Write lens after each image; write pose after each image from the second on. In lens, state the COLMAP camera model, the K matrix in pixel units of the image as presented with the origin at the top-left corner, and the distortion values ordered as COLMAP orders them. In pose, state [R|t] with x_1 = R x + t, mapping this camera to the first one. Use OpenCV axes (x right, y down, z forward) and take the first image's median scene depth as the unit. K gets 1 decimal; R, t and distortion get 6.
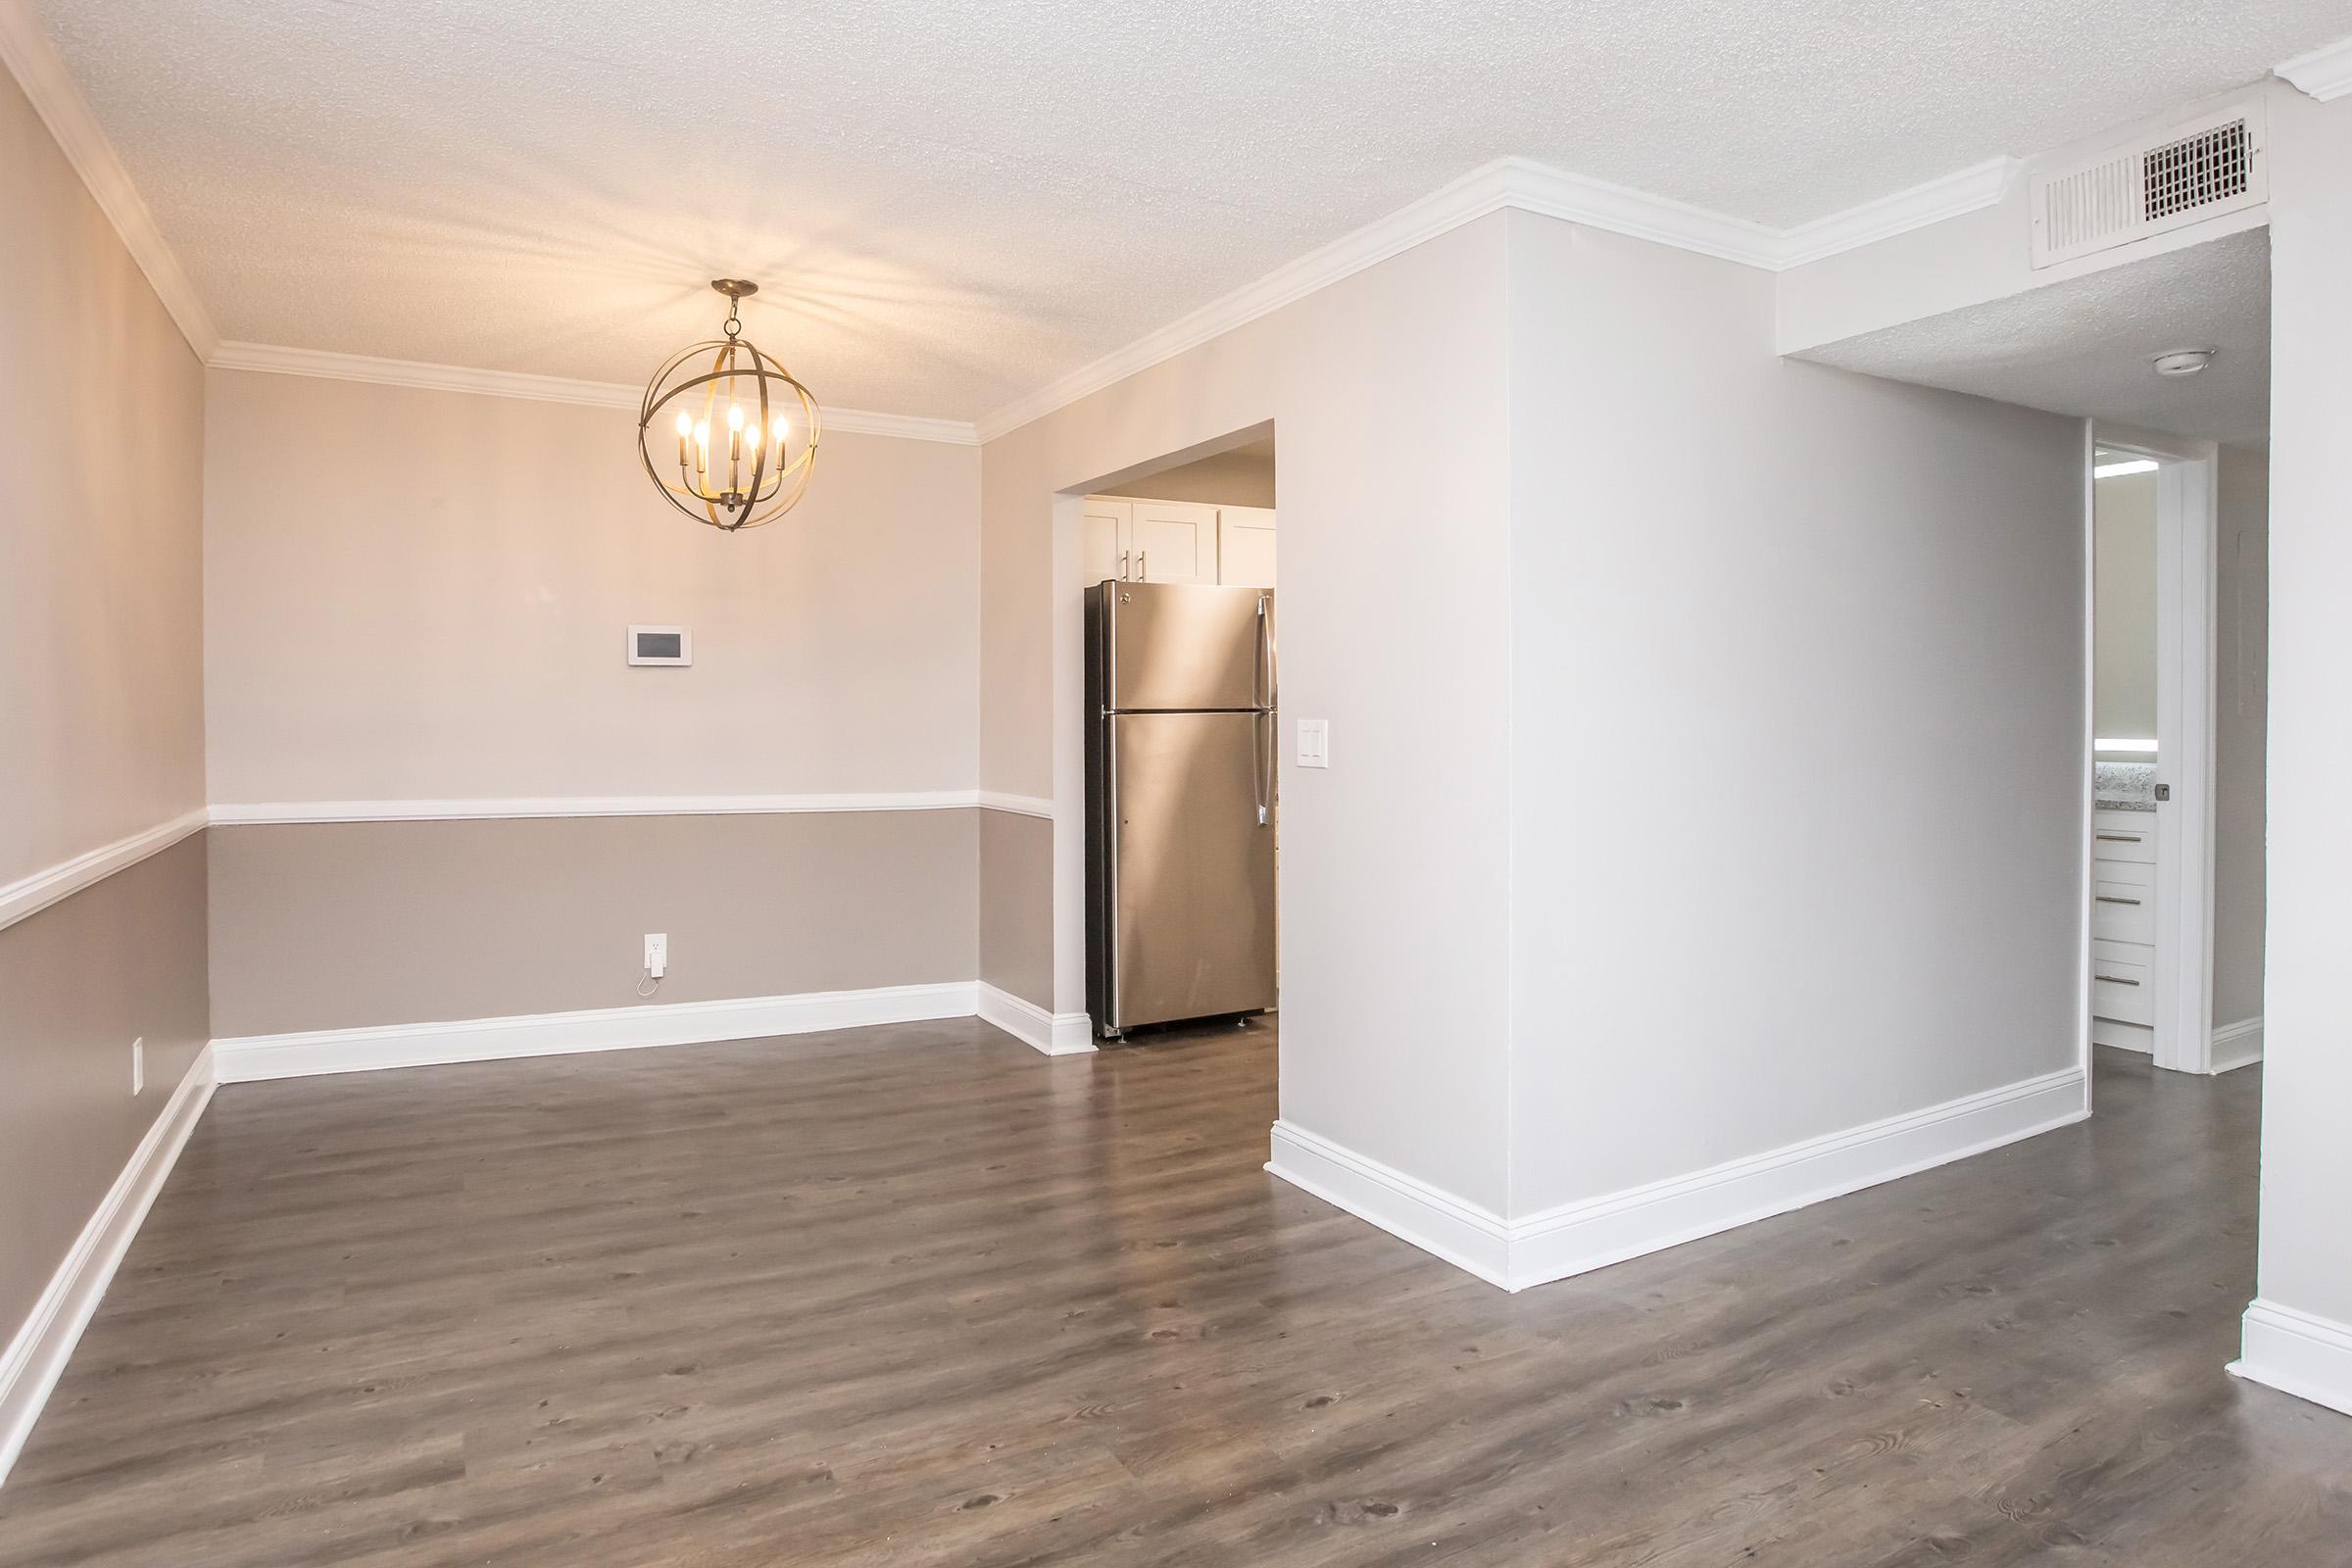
lens RADIAL K [[1376.1, 0, 1182.4], [0, 1376.1, 736.5], [0, 0, 1]] dist [-0.070265, 0.039336]
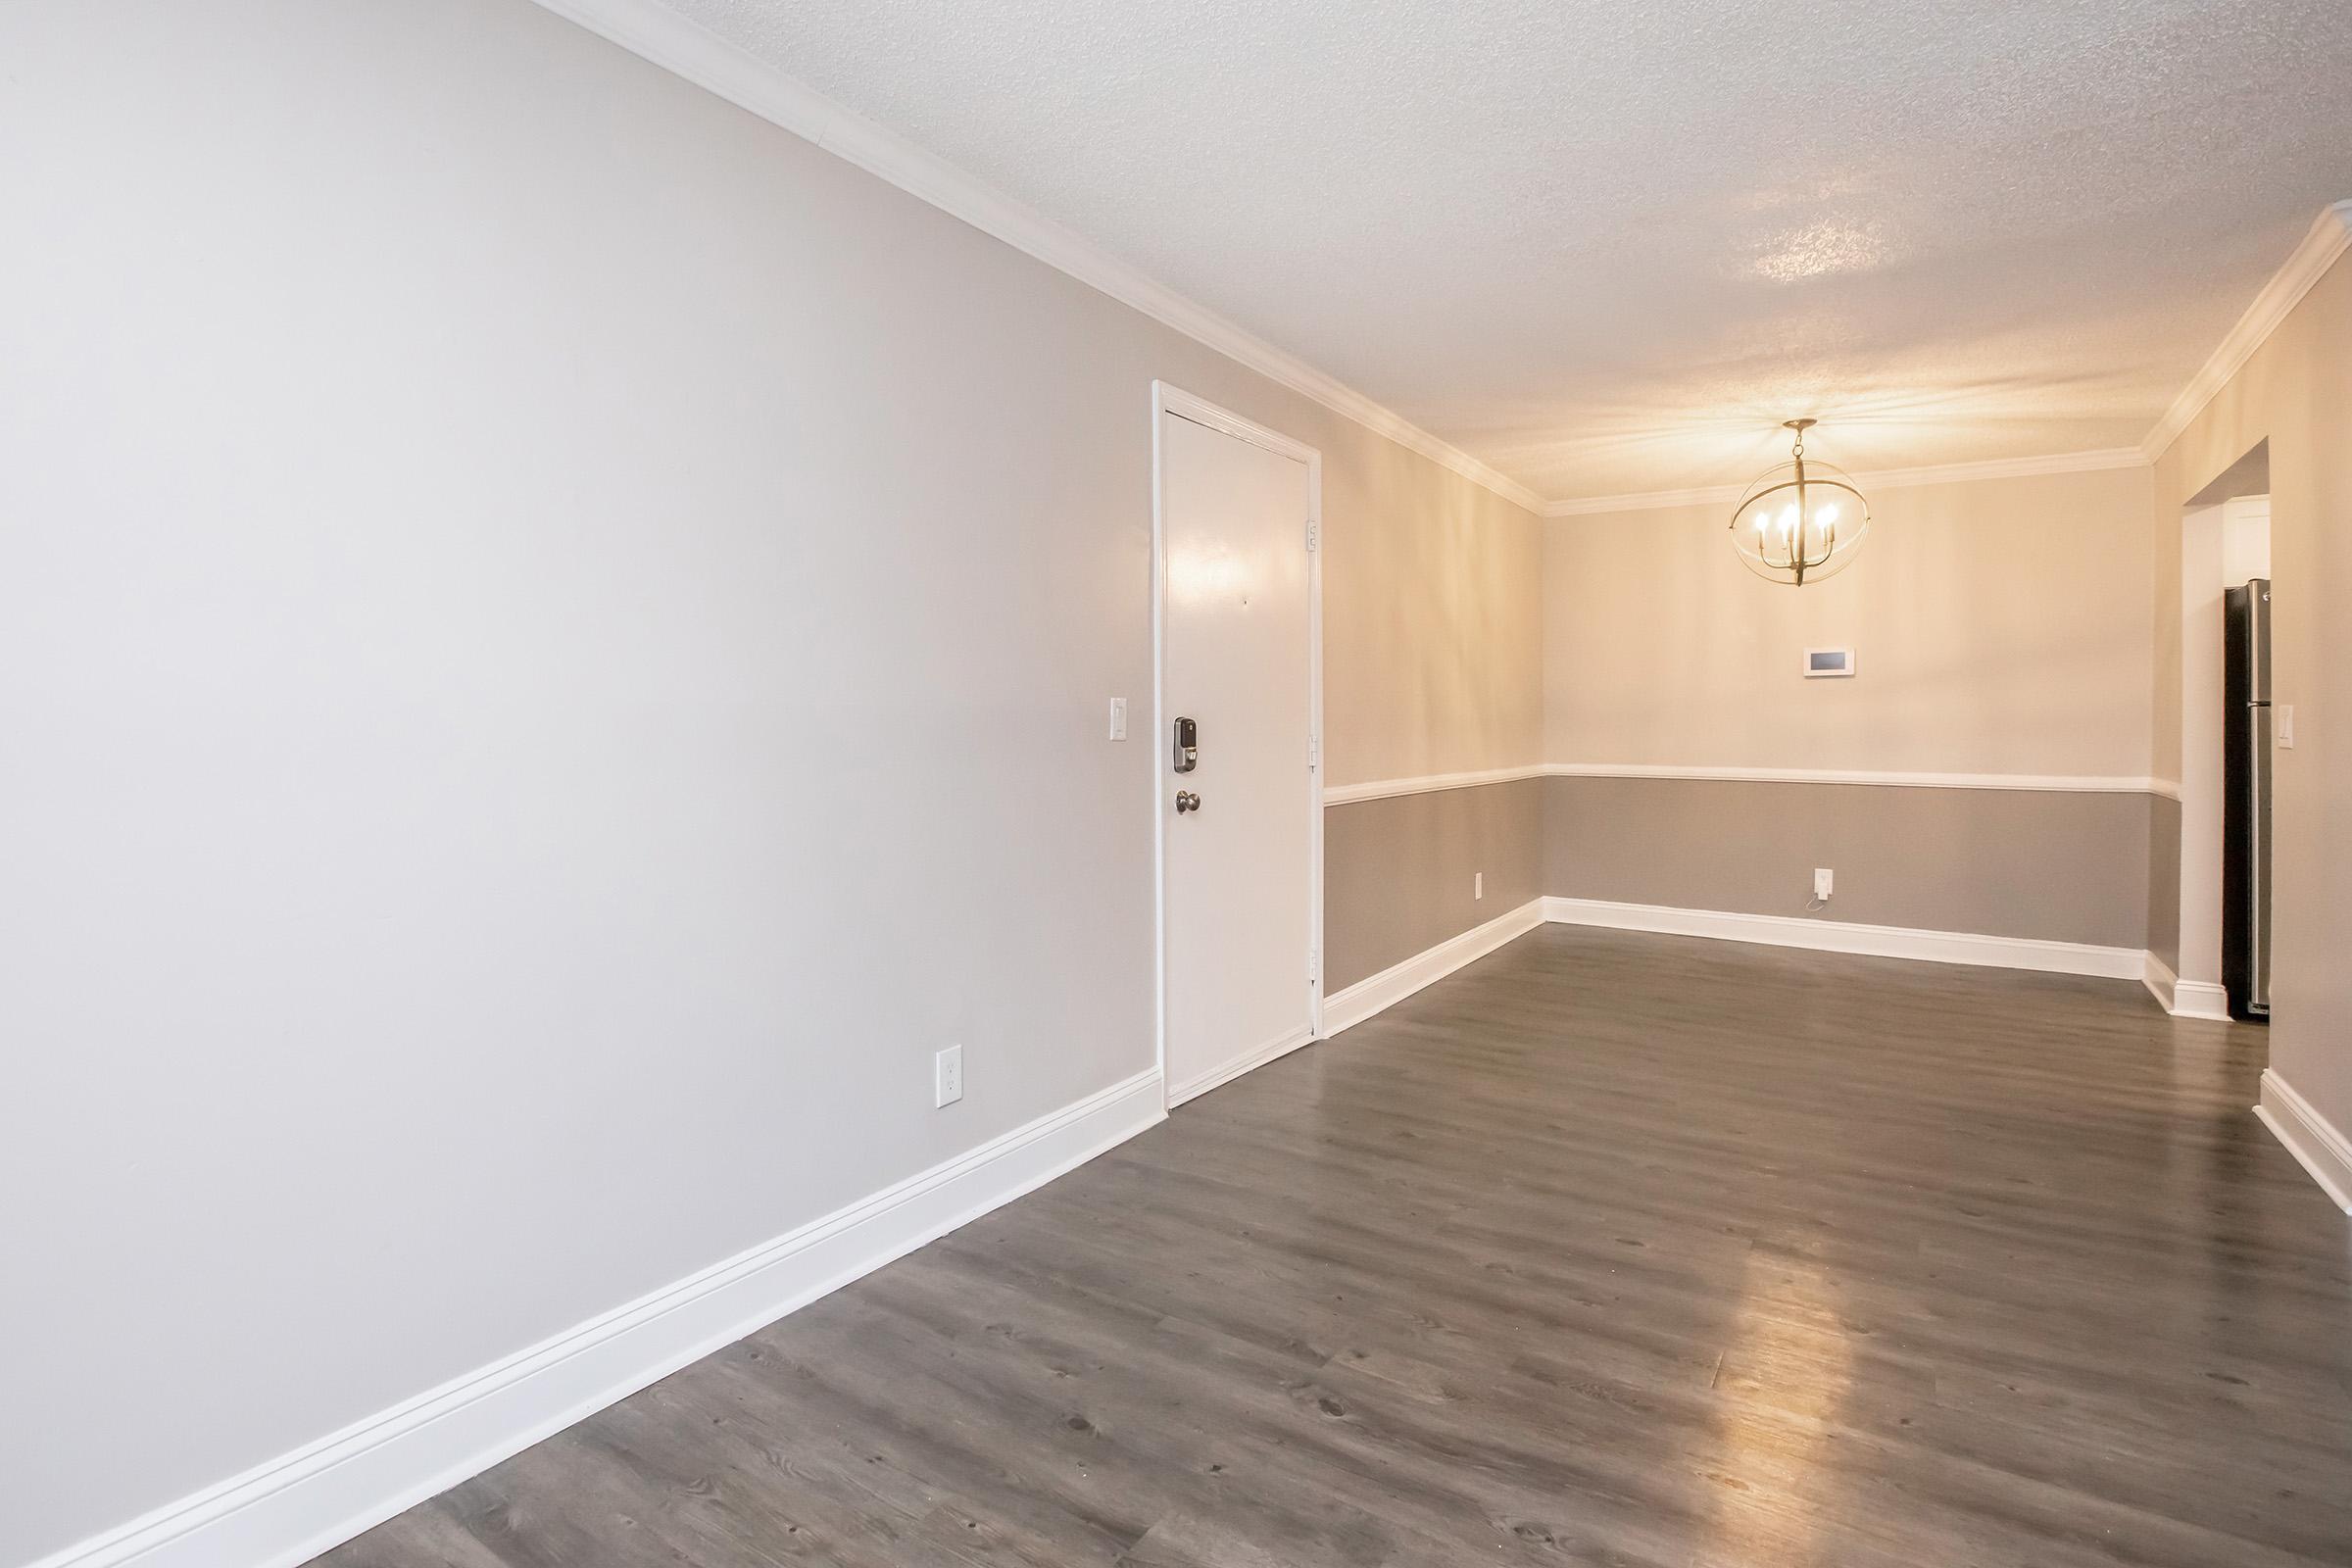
lens RADIAL K [[1376.1, 0, 1182.4], [0, 1376.1, 736.5], [0, 0, 1]] dist [-0.070265, 0.039336]
pose [[0.496711, 0.003191, -0.867910, 0.496938], [-0.009513, 0.999953, -0.001768, 0.018854], [0.867864, 0.009135, 0.496718, -0.260723]]
